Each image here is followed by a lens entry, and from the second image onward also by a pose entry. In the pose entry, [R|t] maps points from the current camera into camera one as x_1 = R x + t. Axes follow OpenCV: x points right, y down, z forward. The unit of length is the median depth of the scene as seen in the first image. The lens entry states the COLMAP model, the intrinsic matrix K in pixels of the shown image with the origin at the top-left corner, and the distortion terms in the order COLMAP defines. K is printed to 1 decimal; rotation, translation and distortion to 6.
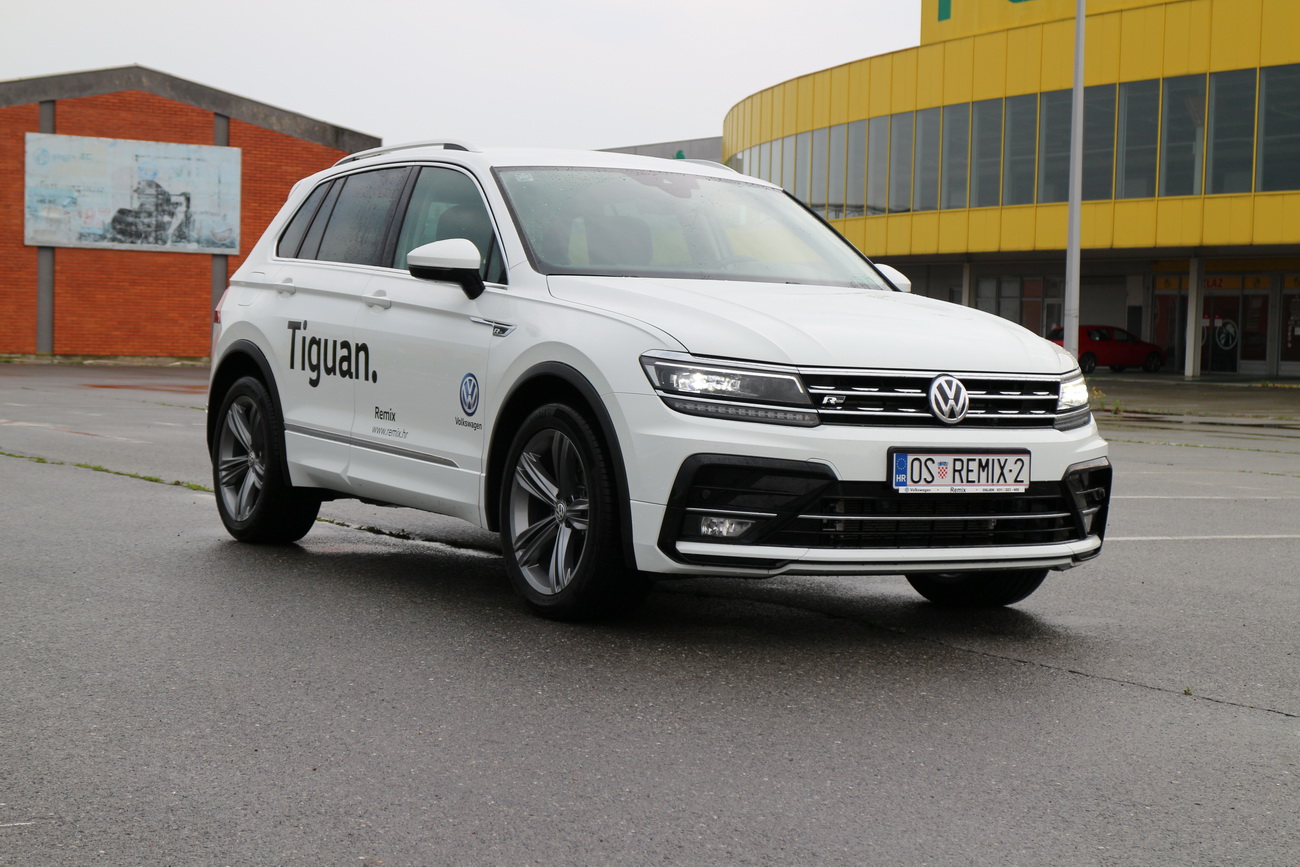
lens RADIAL K [[2314.5, 0, 650.0], [0, 2314.5, 433.5], [0, 0, 1]] dist [0.059455, 0.183960]
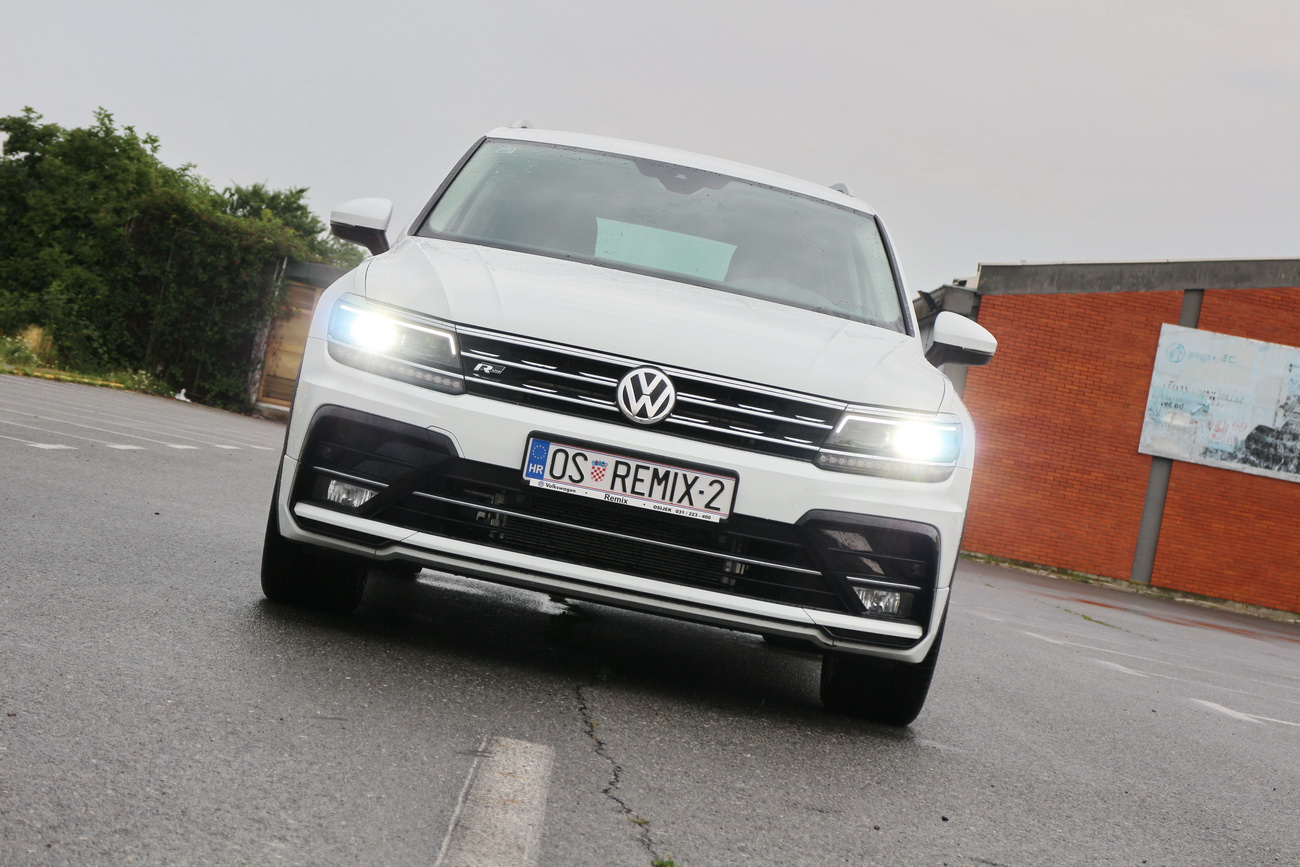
lens RADIAL K [[2813.5, 0, 650.0], [0, 2813.5, 433.5], [0, 0, 1]] dist [0.250582, 0.009035]
pose [[0.854806, 0.129157, -0.502619, 0.628016], [-0.184693, 0.980835, -0.062065, 0.059890], [0.484970, 0.145884, 0.862277, 0.131622]]
